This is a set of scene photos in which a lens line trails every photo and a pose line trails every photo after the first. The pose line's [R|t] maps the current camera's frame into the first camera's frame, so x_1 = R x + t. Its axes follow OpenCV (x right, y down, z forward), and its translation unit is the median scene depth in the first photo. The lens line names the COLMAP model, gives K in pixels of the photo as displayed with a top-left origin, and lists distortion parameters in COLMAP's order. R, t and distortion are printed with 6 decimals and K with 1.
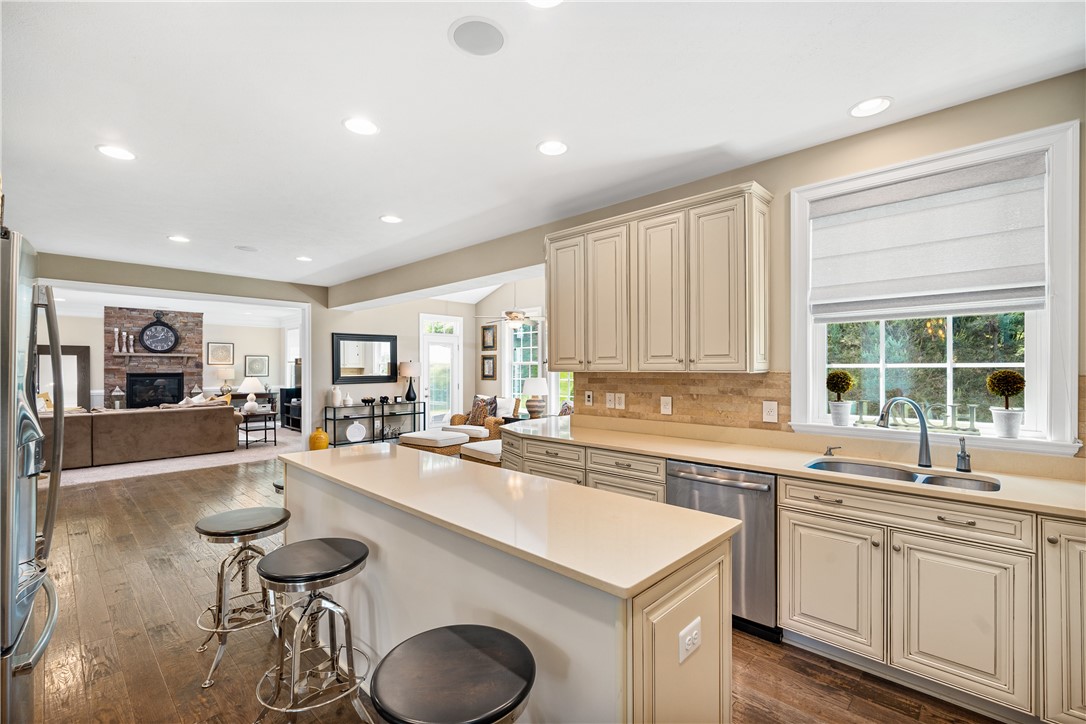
lens RADIAL K [[477.4, 0, 543.2], [0, 477.4, 368.1], [0, 0, 1]] dist [-0.002334, 0.000035]
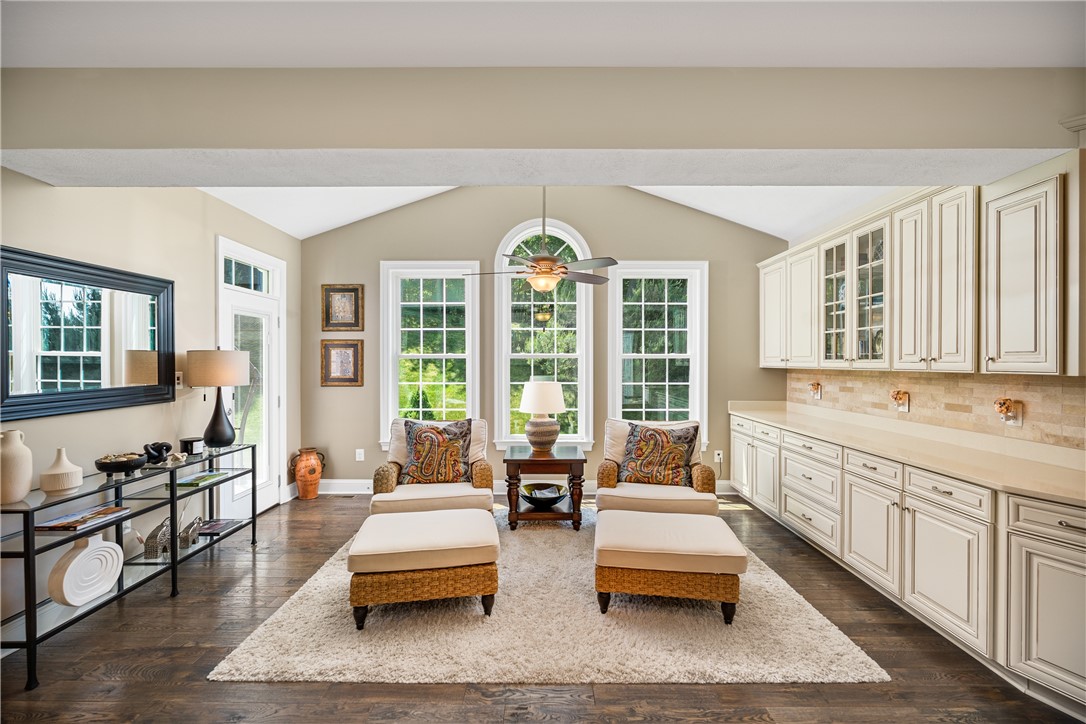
lens RADIAL K [[477.4, 0, 546.3], [0, 477.4, 364.5], [0, 0, 1]] dist [-0.002334, 0.000035]
pose [[0.721504, -0.002870, 0.692404, -0.882125], [-0.002055, 0.999978, 0.006286, -0.009330], [-0.692407, -0.005958, 0.721482, 1.270801]]
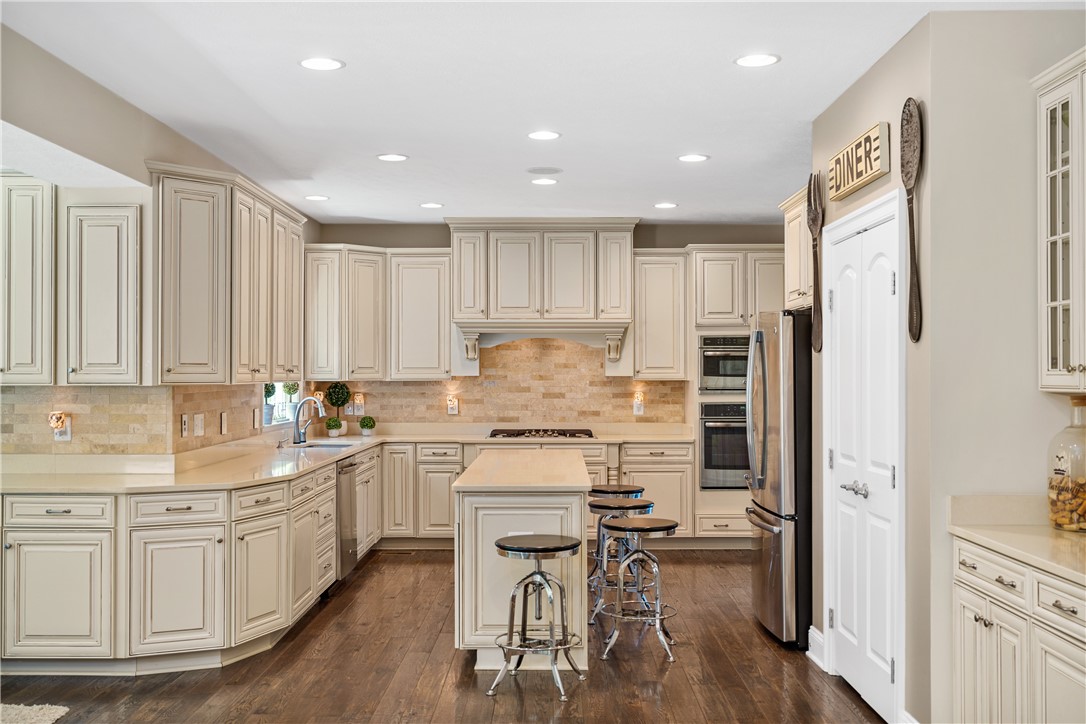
lens RADIAL K [[1062.6, 0, 547.9], [0, 1062.6, 363.9], [0, 0, 1]] dist [0.004977, 0.000000]
pose [[-0.682904, 0.006995, 0.730475, -1.502784], [0.001431, 0.999965, -0.008237, -0.010044], [-0.730507, -0.004580, -0.682890, 1.878848]]
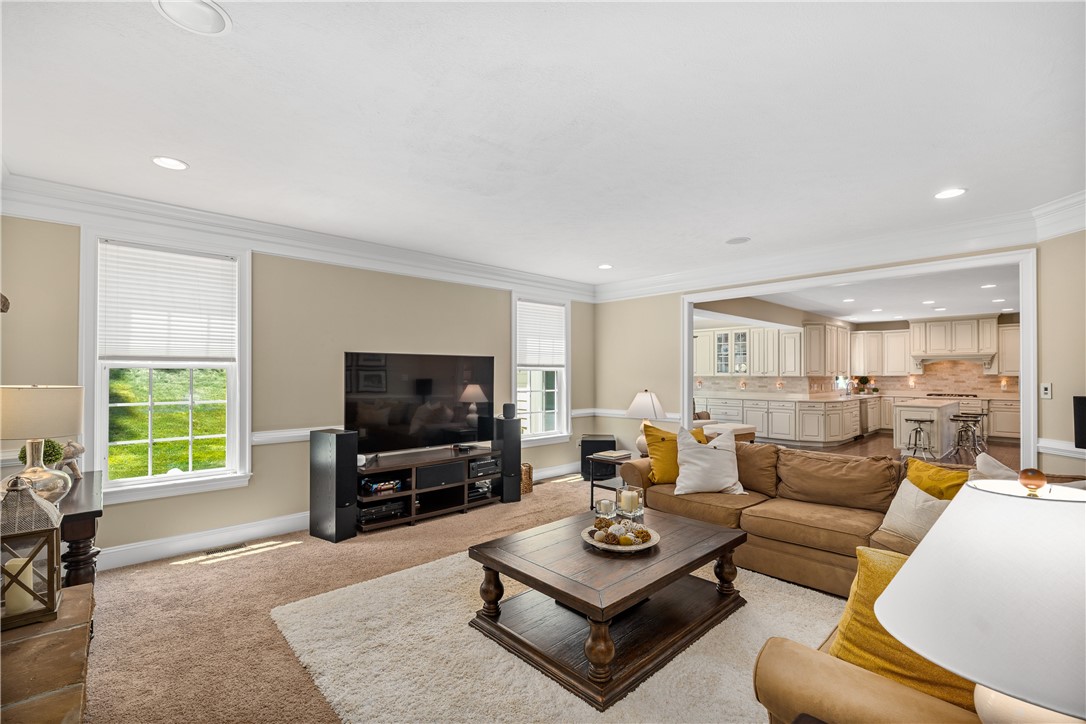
lens RADIAL K [[477.4, 0, 541.9], [0, 477.4, 370.9], [0, 0, 1]] dist [-0.002334, 0.000035]
pose [[0.067309, 0.005290, 0.997718, -2.921233], [0.001934, 0.999983, -0.005432, -0.012823], [-0.997730, 0.002295, 0.067298, 2.608686]]
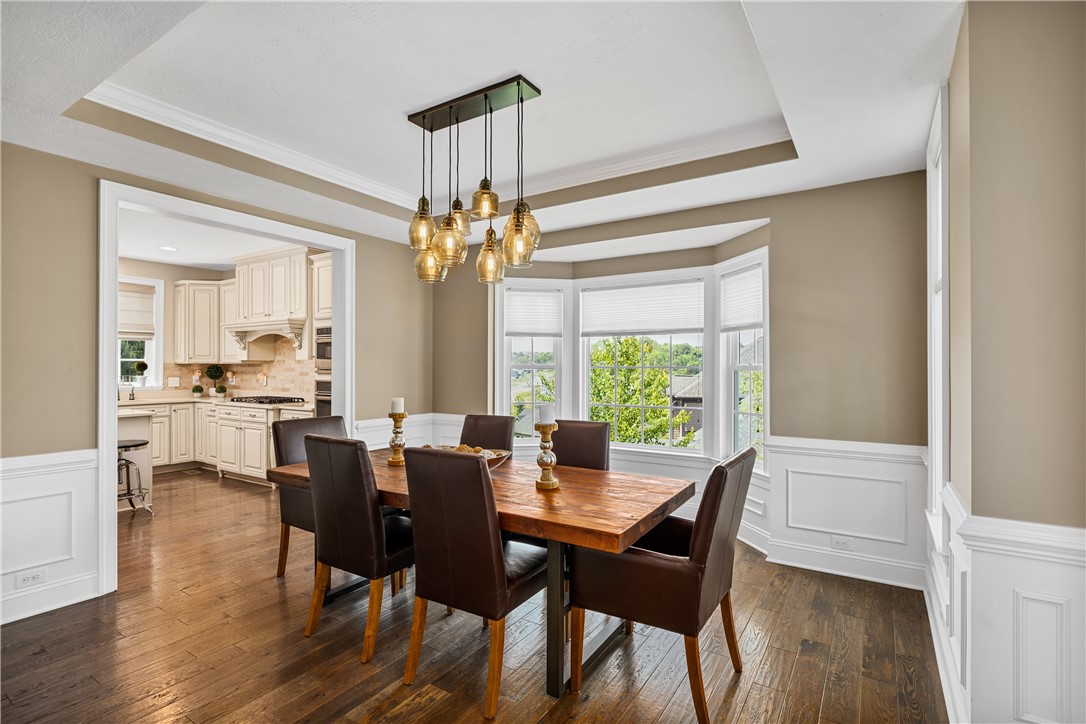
lens RADIAL K [[521.9, 0, 544.2], [0, 521.9, 357.1], [0, 0, 1]] dist [-0.000225, -0.000003]
pose [[-0.182217, 0.018315, 0.983088, -1.577712], [0.000595, 0.999828, -0.018517, 0.022239], [-0.983258, -0.002789, -0.182197, -0.477984]]
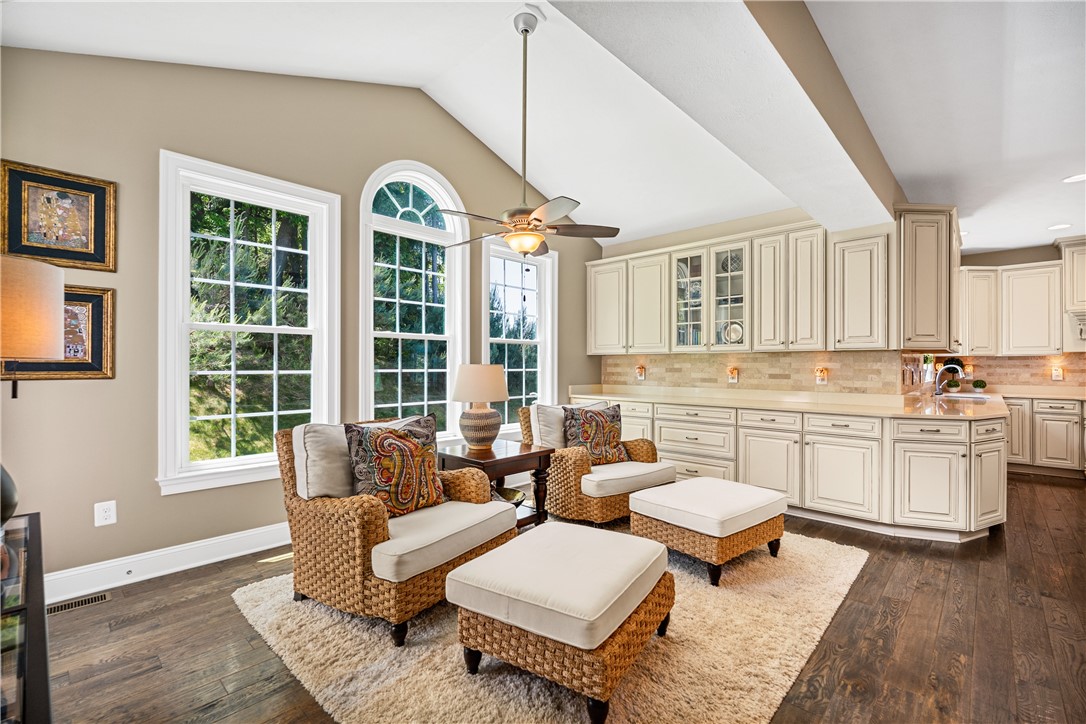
lens RADIAL K [[477.4, 0, 549.1], [0, 477.4, 362.2], [0, 0, 1]] dist [-0.002334, 0.000035]
pose [[-0.011373, 0.007168, 0.999910, -1.042960], [-0.001572, 0.999973, -0.007187, 0.046172], [-0.999934, -0.001654, -0.011362, 2.039269]]
